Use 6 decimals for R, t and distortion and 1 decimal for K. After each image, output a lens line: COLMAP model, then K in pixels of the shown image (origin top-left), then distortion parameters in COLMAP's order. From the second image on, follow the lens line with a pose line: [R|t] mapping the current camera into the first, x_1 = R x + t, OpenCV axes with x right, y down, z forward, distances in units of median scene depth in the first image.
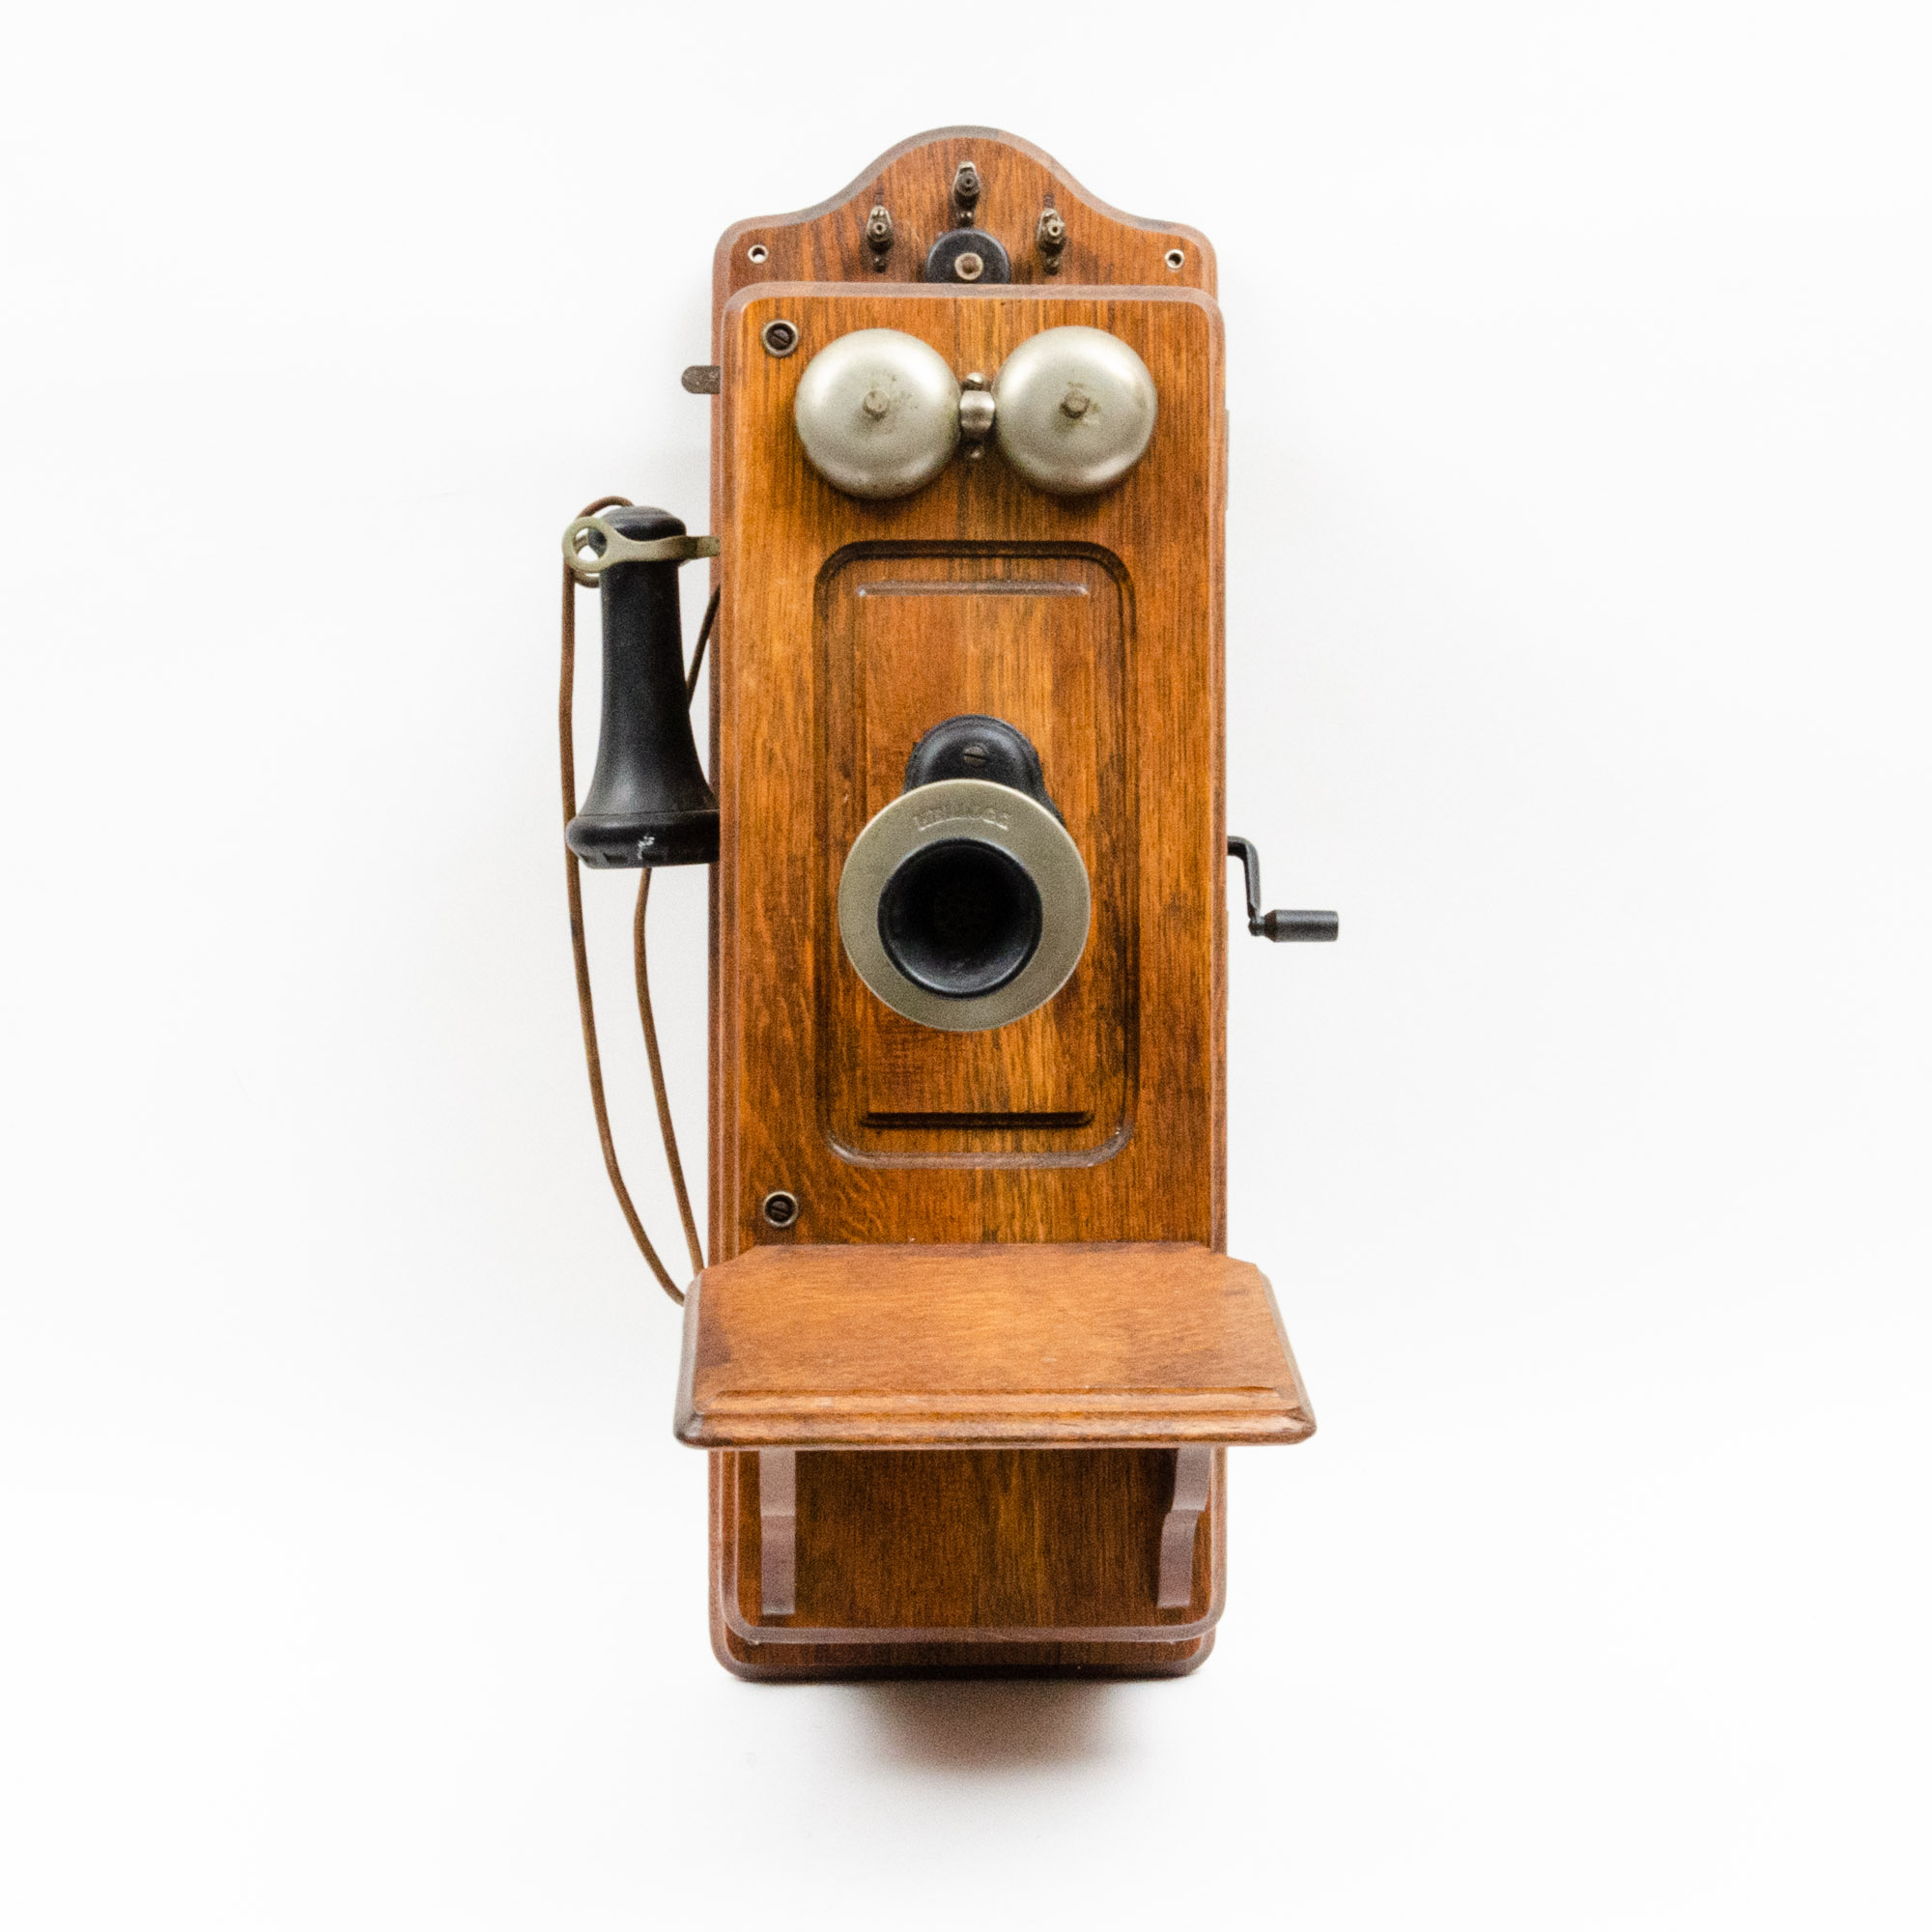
lens RADIAL K [[4078.2, 0, 1043.3], [0, 4078.2, 1051.2], [0, 0, 1]] dist [-0.113780, 0.000000]
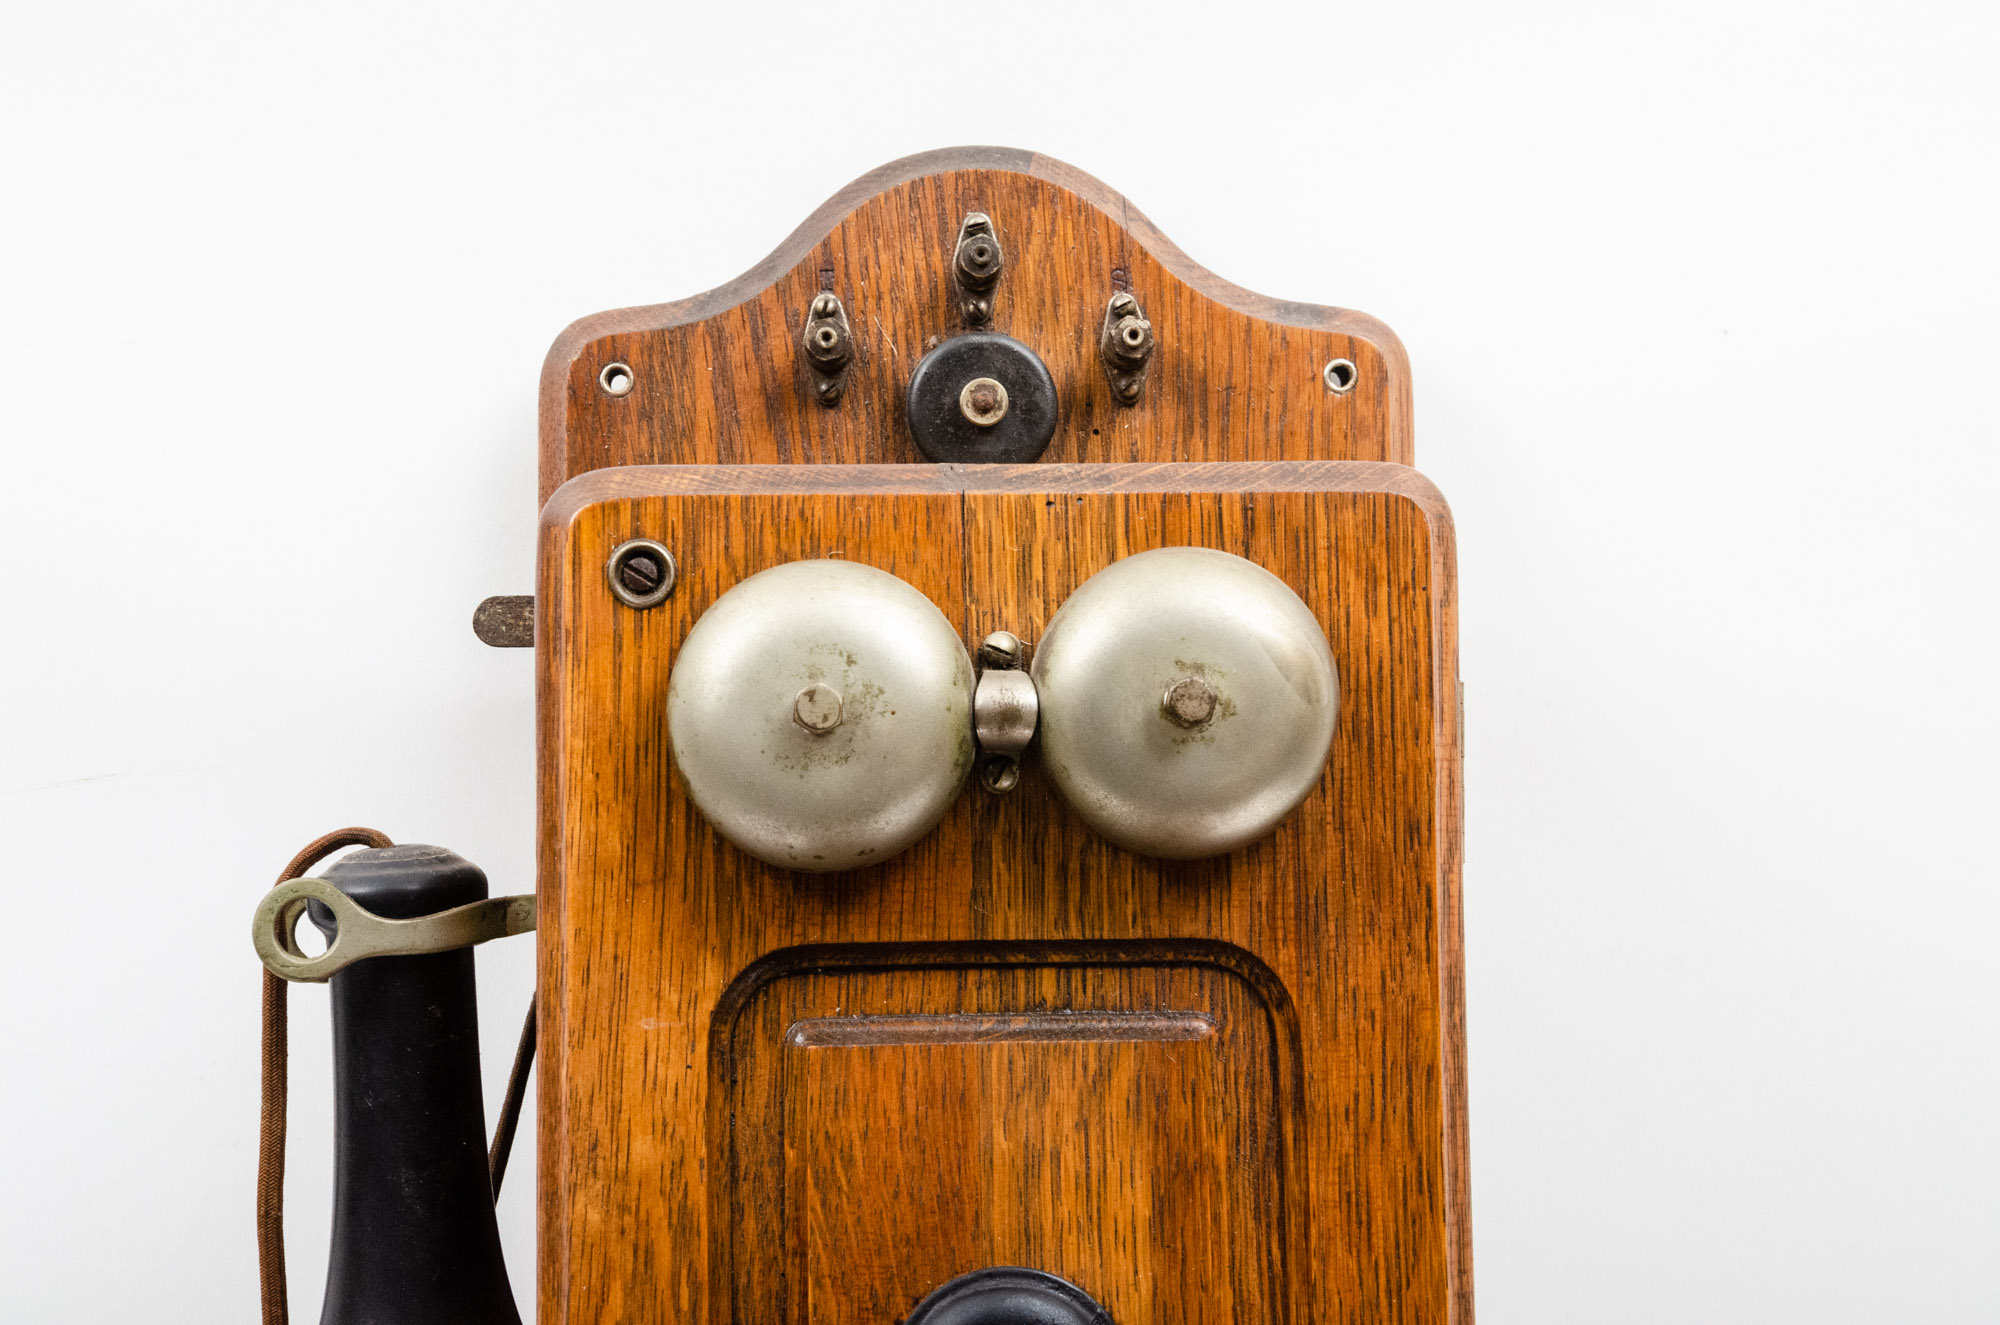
lens RADIAL K [[4105.4, 0, 986.1], [0, 4105.4, 666.9], [0, 0, 1]] dist [0.318204, 0.000000]
pose [[0.999819, -0.013298, -0.013625, -0.011259], [0.012565, 0.998539, -0.052557, -0.132905], [0.014304, 0.052376, 0.998525, 0.448761]]
